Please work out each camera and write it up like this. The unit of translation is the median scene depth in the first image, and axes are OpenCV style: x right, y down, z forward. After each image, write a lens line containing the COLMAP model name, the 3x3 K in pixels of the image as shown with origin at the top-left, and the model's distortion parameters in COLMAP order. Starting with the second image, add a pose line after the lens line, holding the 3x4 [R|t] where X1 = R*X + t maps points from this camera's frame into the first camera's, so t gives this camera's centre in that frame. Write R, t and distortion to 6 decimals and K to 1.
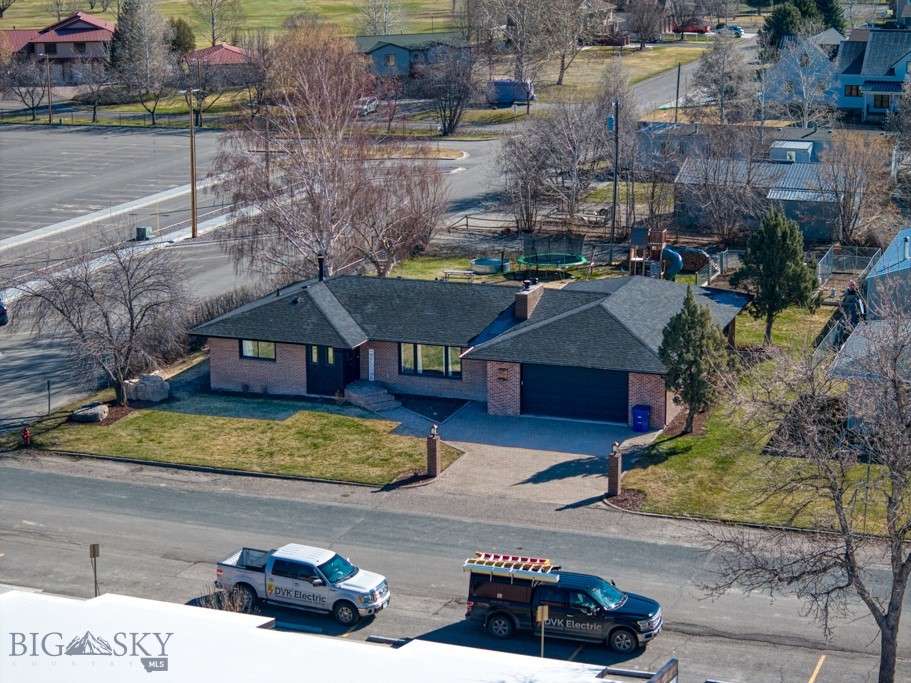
lens RADIAL K [[1921.0, 0, 455.5], [0, 1921.0, 341.5], [0, 0, 1]] dist [-0.098285, -0.082008]
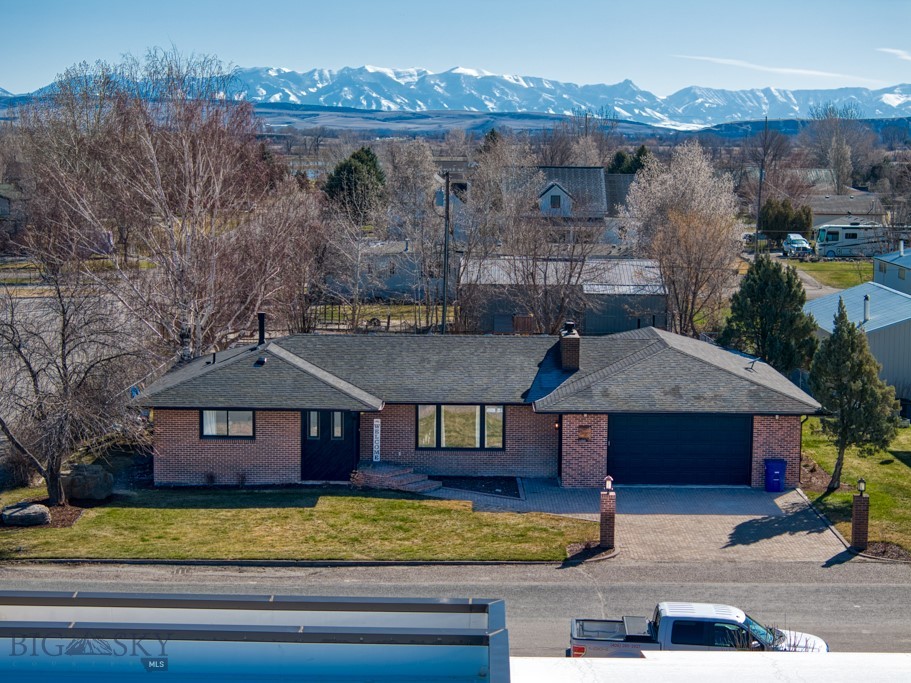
lens RADIAL K [[1921.0, 0, 455.5], [0, 1921.0, 341.5], [0, 0, 1]] dist [-0.098285, -0.082008]
pose [[0.929945, -0.016584, 0.367324, -0.294134], [0.066105, 0.990246, -0.122650, 0.069136], [-0.361707, 0.138339, 0.921971, 0.297554]]
